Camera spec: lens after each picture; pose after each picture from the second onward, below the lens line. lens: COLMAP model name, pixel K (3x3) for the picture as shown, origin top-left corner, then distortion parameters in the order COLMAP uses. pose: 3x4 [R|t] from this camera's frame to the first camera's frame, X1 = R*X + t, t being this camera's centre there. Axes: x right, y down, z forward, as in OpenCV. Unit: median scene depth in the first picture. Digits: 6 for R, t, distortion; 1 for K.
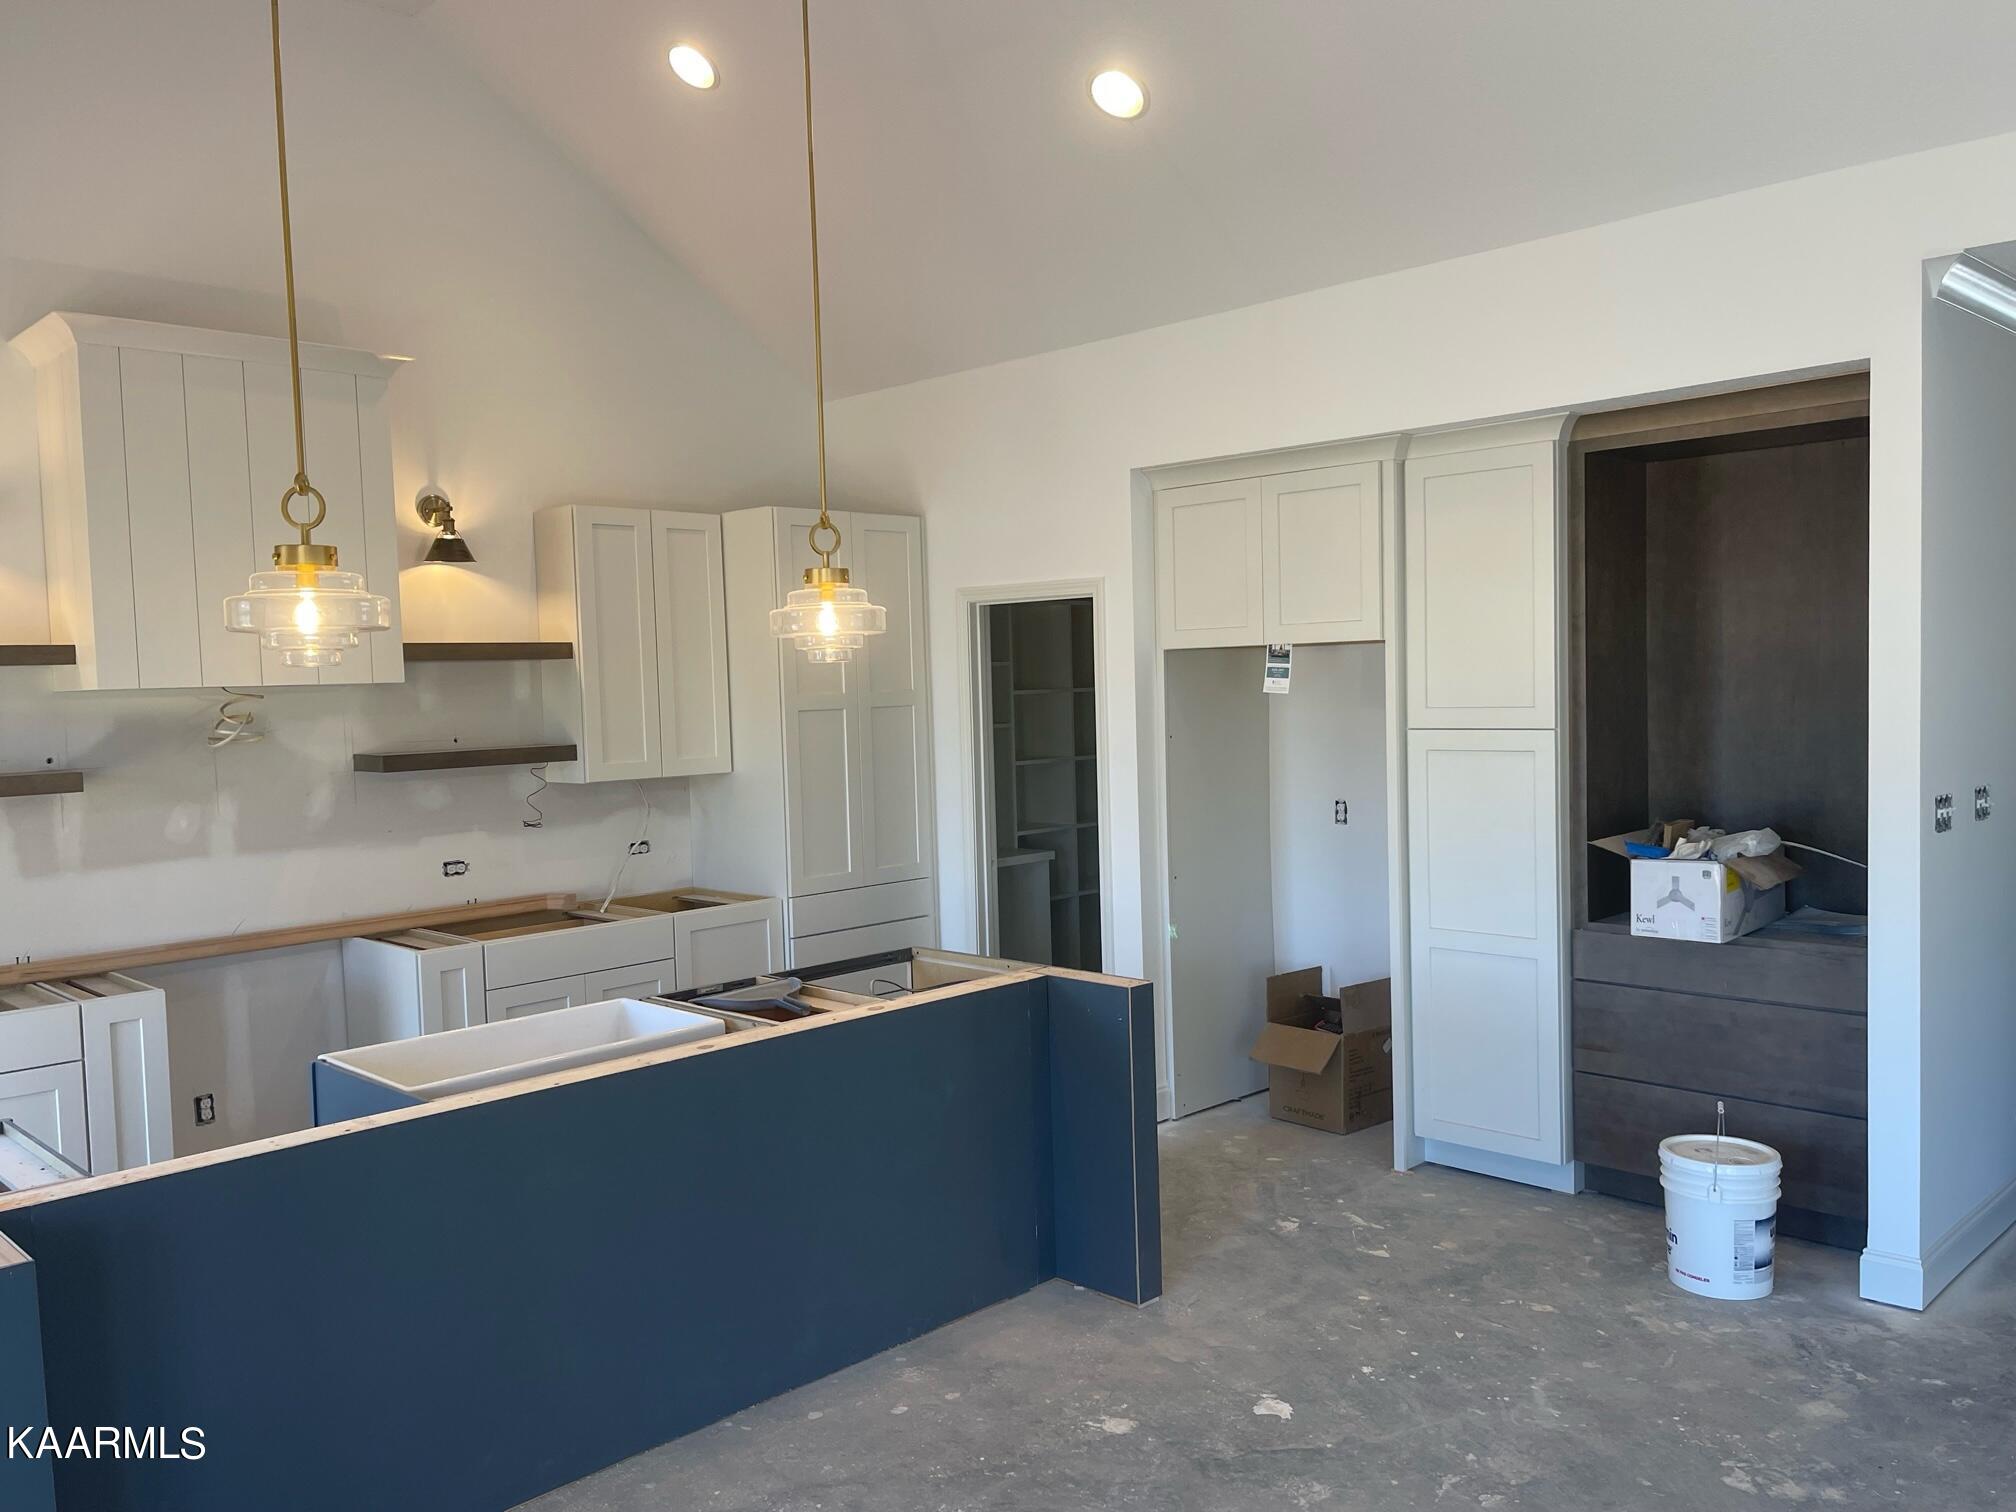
lens RADIAL K [[1603.9, 0, 1008.0], [0, 1603.9, 756.0], [0, 0, 1]] dist [0.085813, -0.103145]
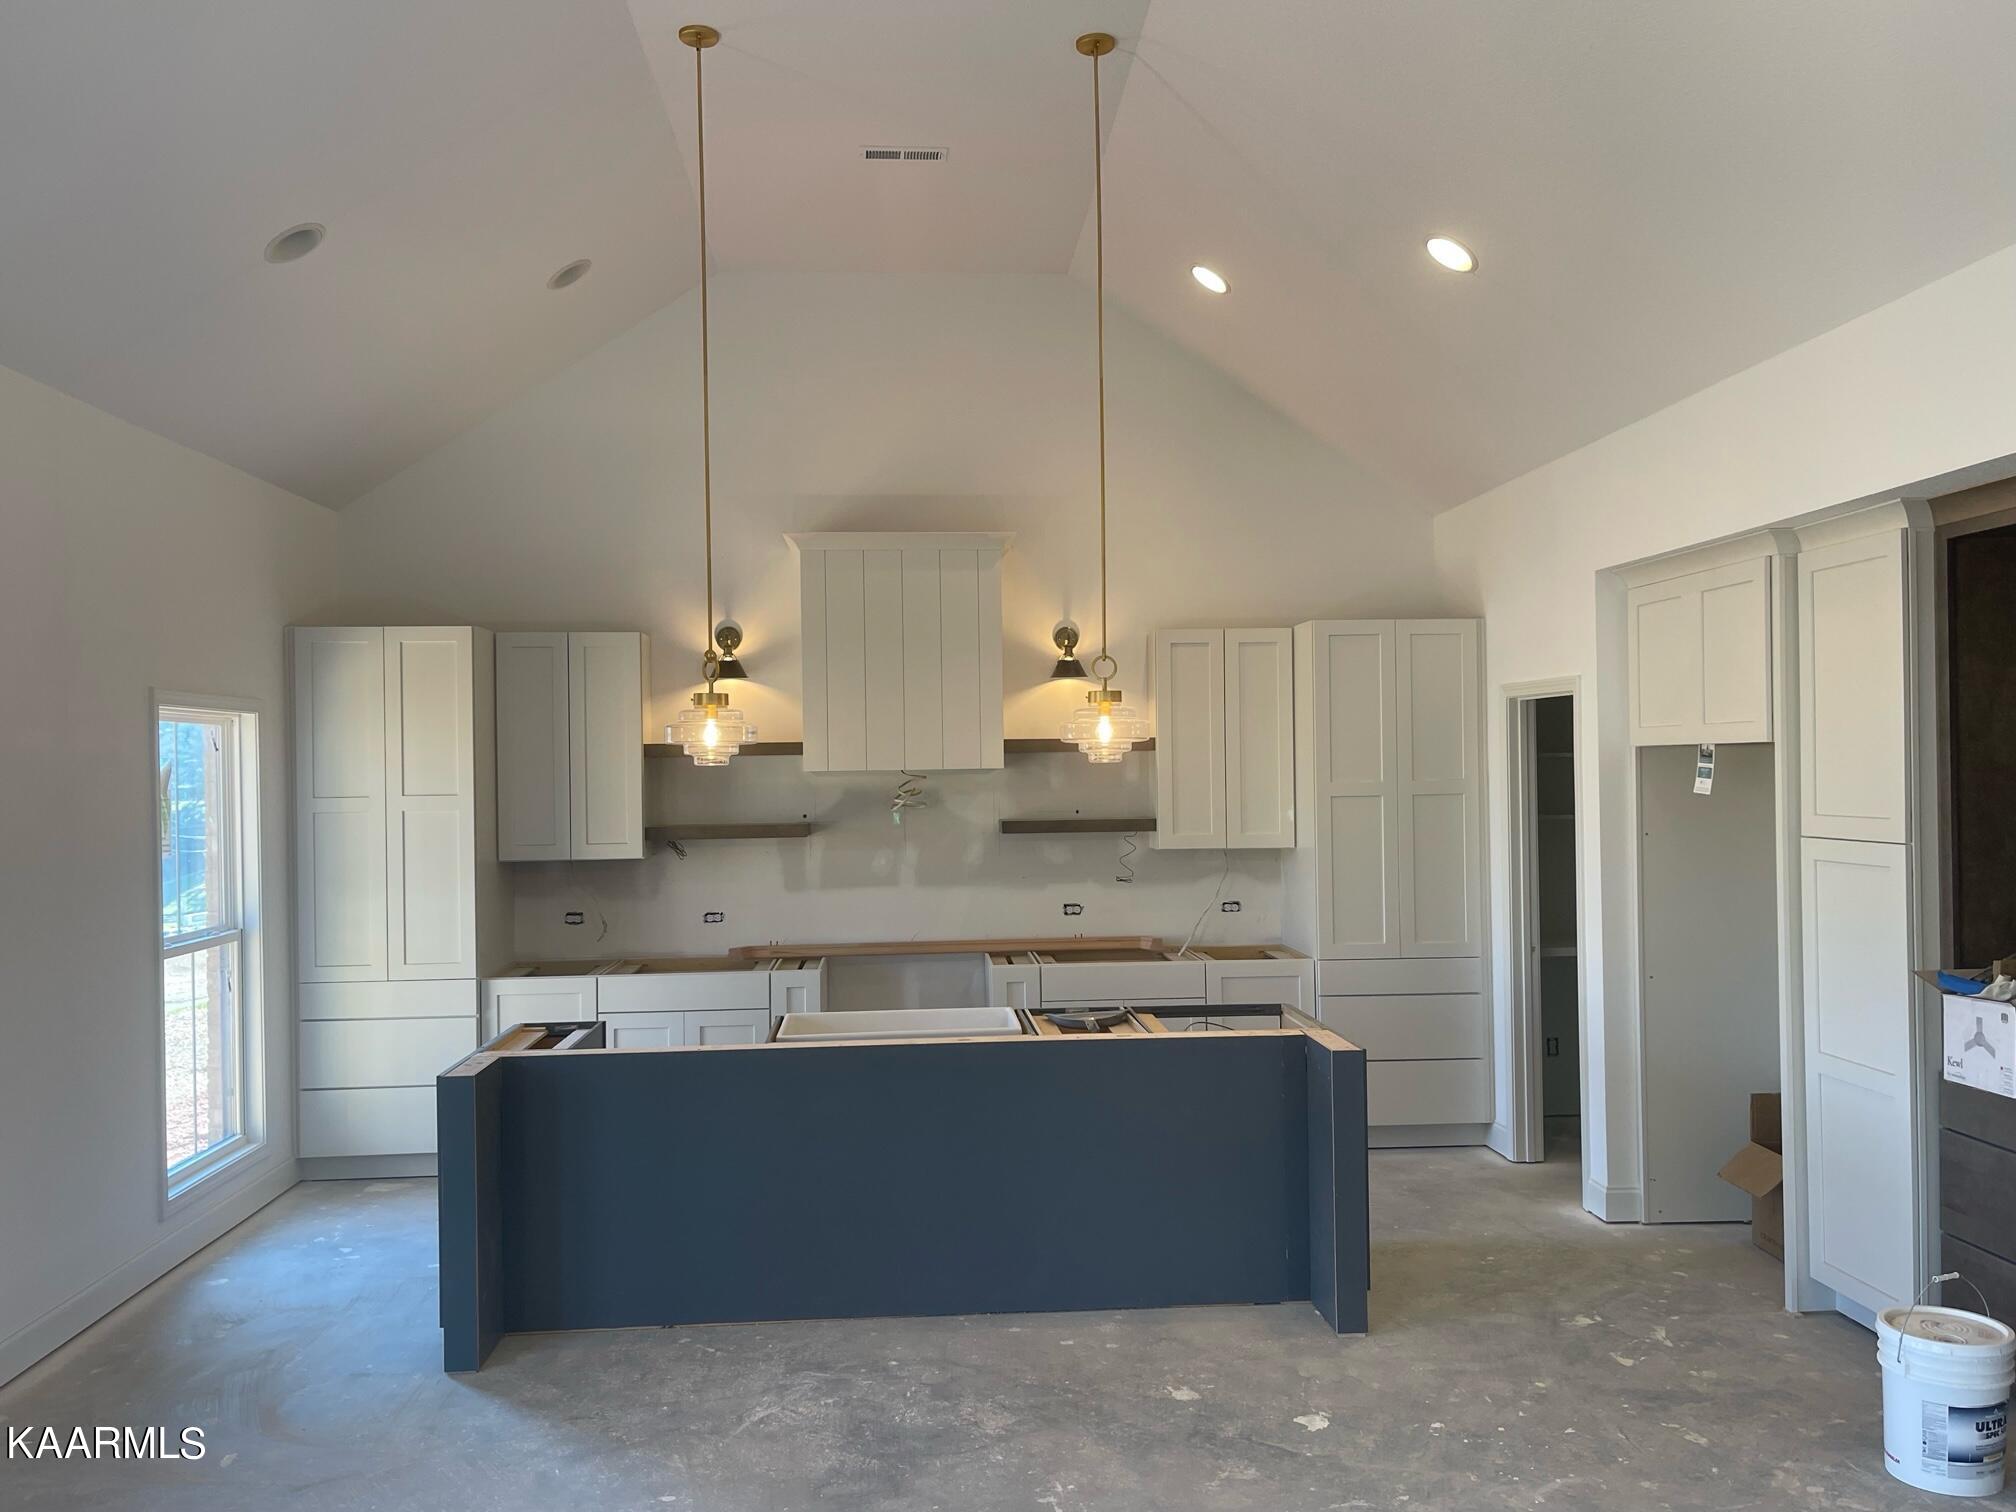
lens RADIAL K [[1603.9, 0, 1008.0], [0, 1603.9, 756.0], [0, 0, 1]] dist [0.085813, -0.103145]
pose [[0.750718, 0.012598, -0.660502, 0.531245], [-0.040013, 0.998850, -0.026428, -0.020370], [0.659410, 0.046269, 0.750359, -0.017013]]
